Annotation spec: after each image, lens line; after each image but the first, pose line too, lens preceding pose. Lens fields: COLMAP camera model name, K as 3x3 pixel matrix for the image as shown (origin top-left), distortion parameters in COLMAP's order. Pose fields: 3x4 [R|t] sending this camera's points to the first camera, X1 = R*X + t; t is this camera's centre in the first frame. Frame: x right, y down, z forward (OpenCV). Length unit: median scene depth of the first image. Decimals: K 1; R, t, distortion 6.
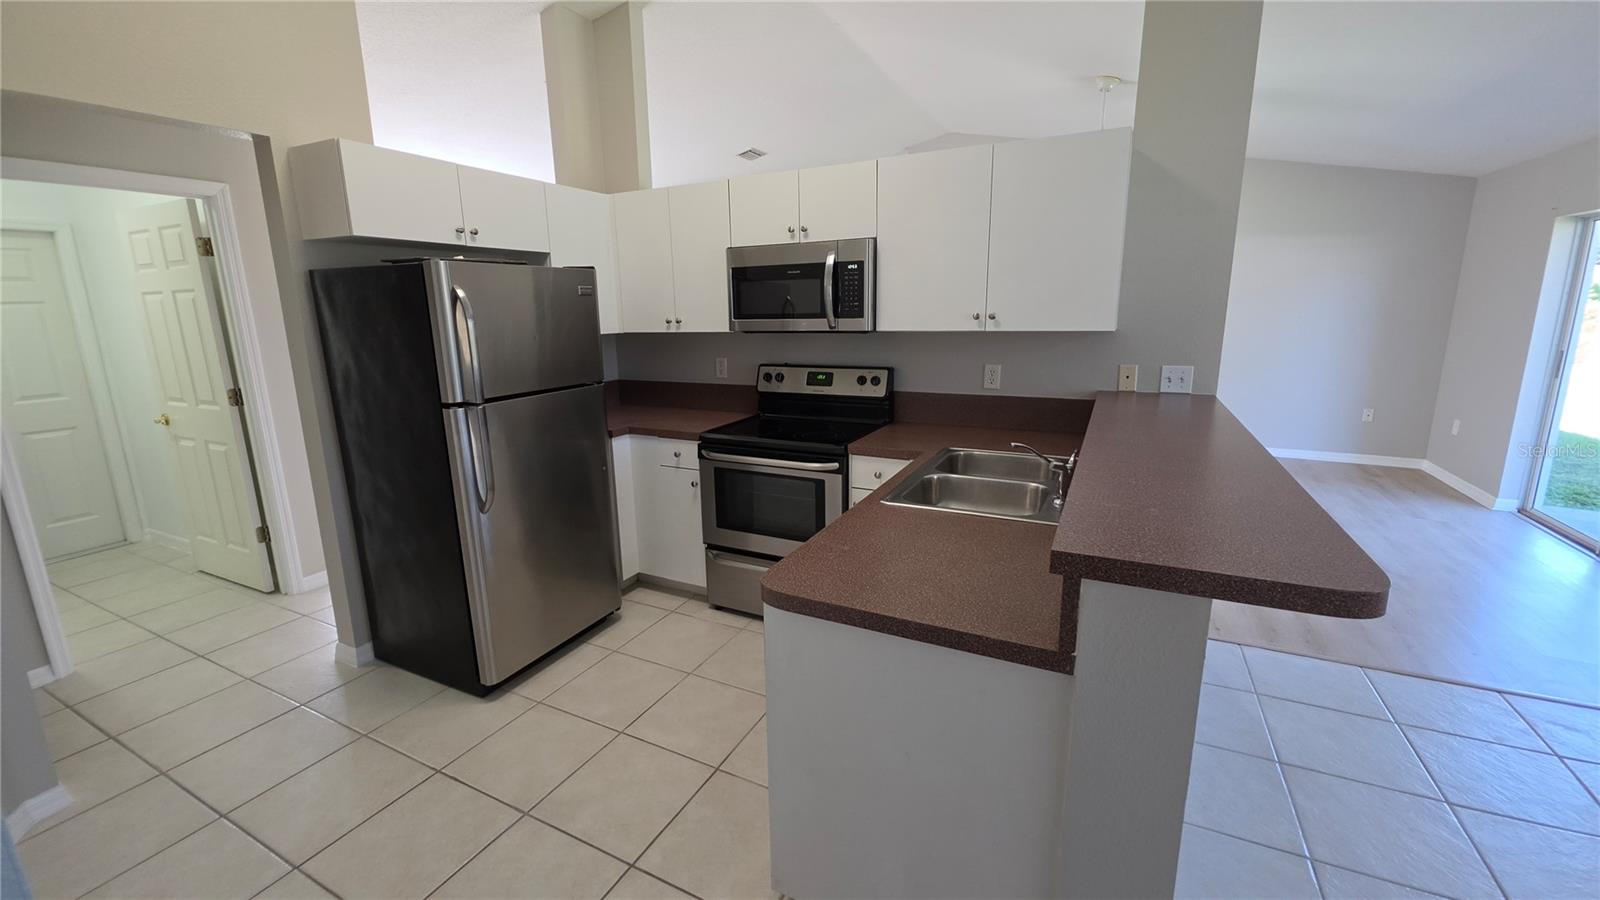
lens RADIAL K [[632.6, 0, 797.2], [0, 632.6, 443.1], [0, 0, 1]] dist [0.008700, -0.006927]
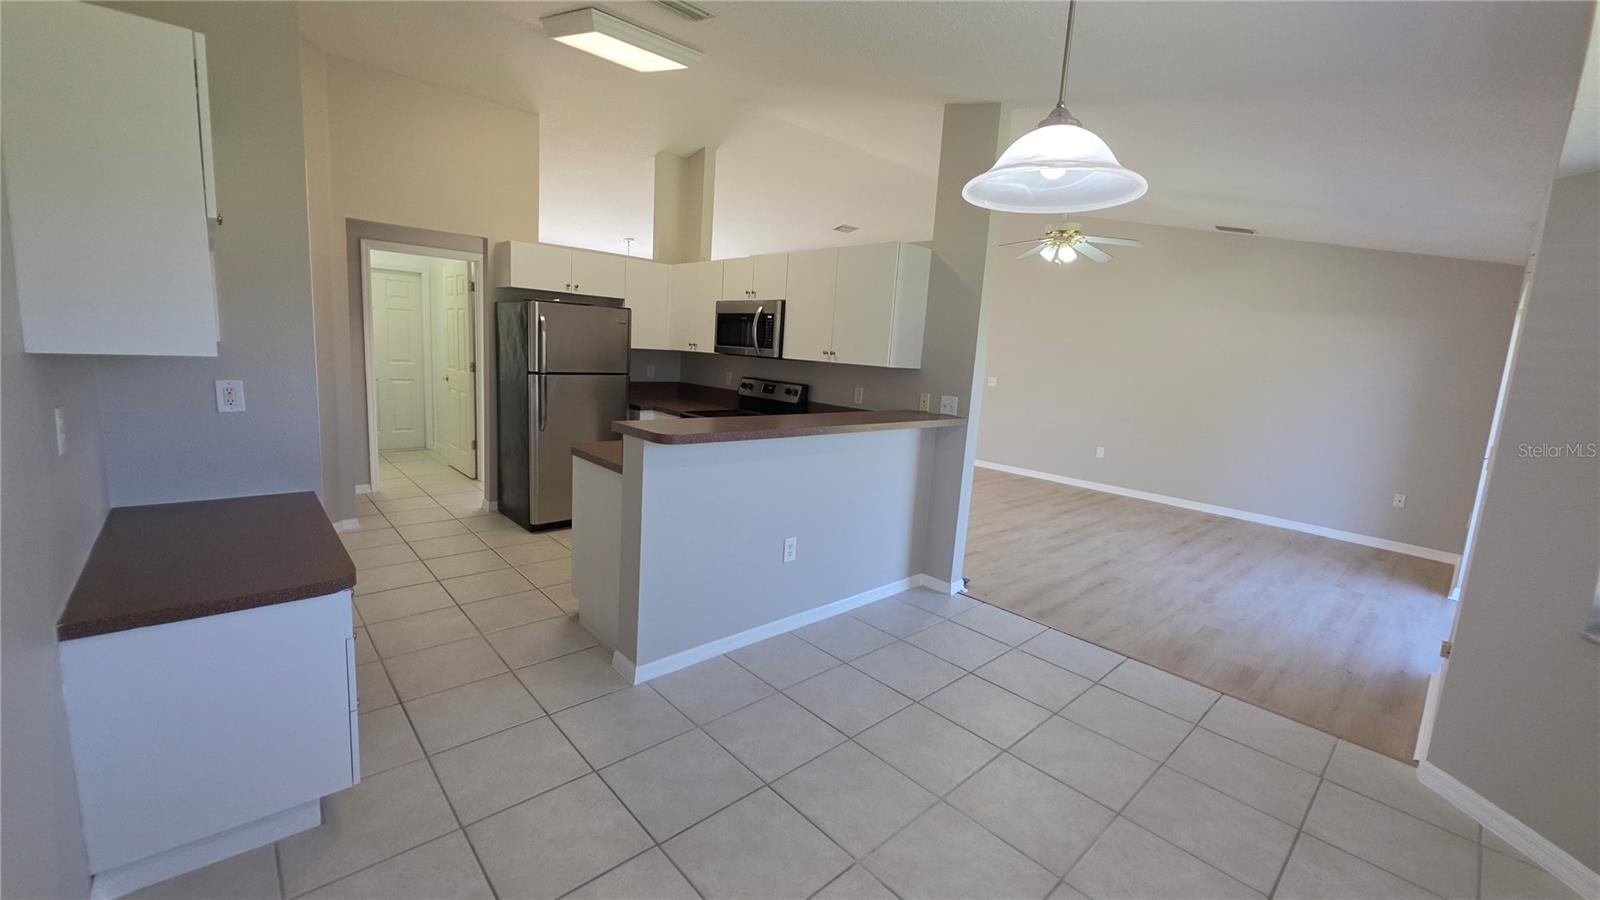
lens RADIAL K [[632.6, 0, 797.2], [0, 632.6, 443.1], [0, 0, 1]] dist [0.008700, -0.006927]
pose [[0.930953, 0.126454, -0.342544, 0.679995], [-0.148708, 0.988096, -0.039387, 0.081357], [0.333486, 0.087606, 0.938676, -0.412583]]
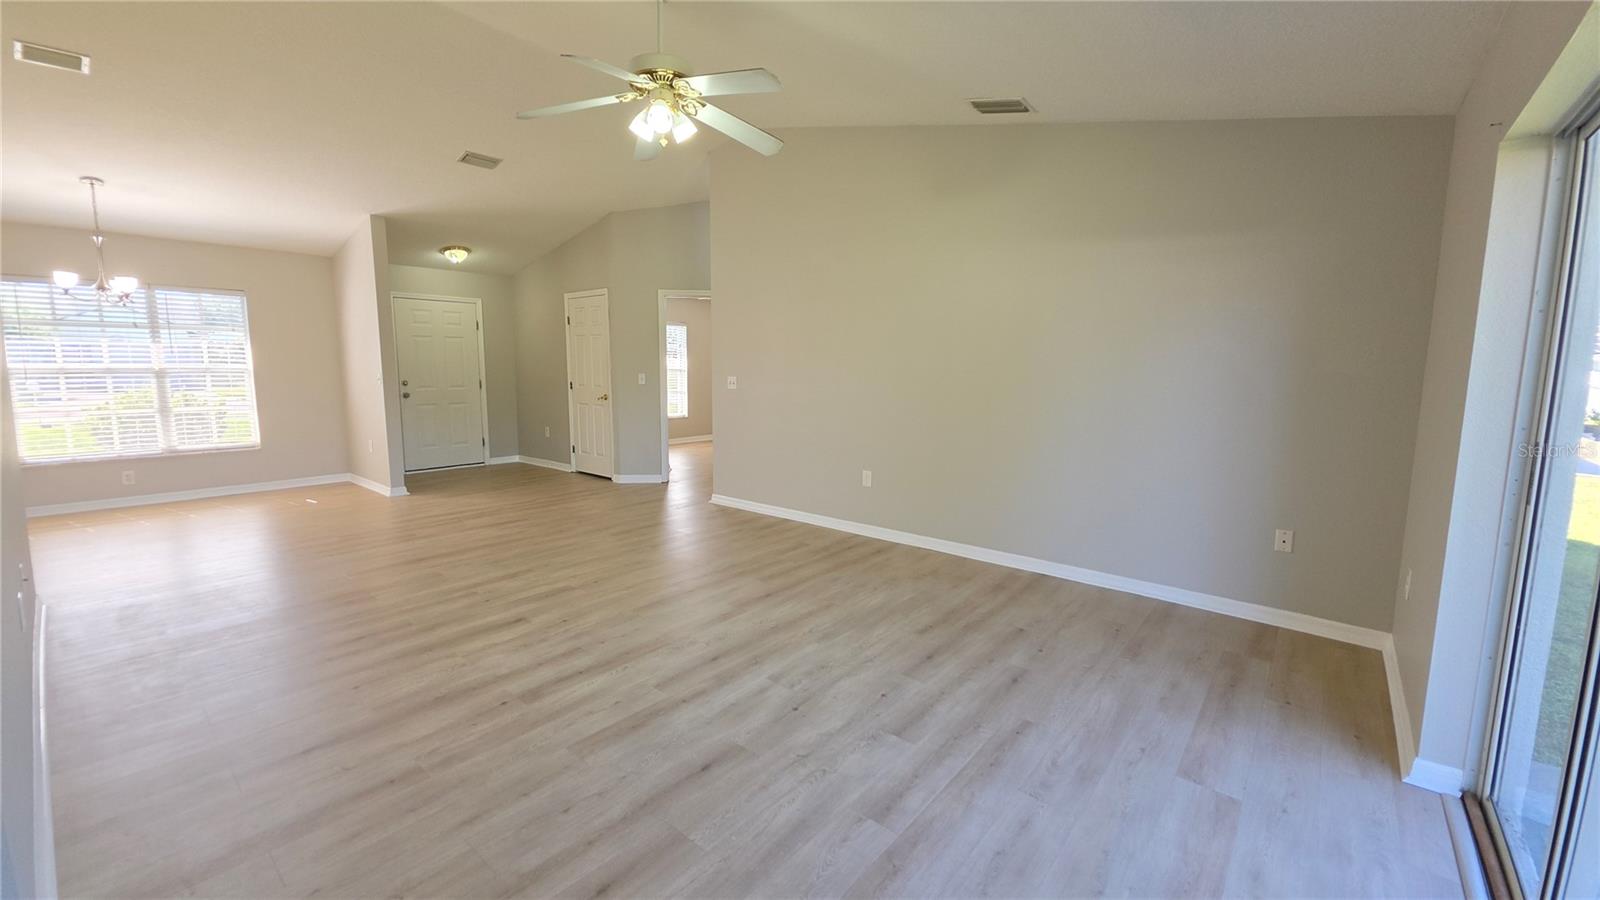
lens RADIAL K [[632.6, 0, 797.2], [0, 632.6, 443.1], [0, 0, 1]] dist [0.008700, -0.006927]
pose [[0.972361, 0.053821, -0.227193, 1.118513], [-0.072922, 0.994397, -0.076530, -0.103827], [0.221801, 0.090982, 0.970838, 0.640054]]
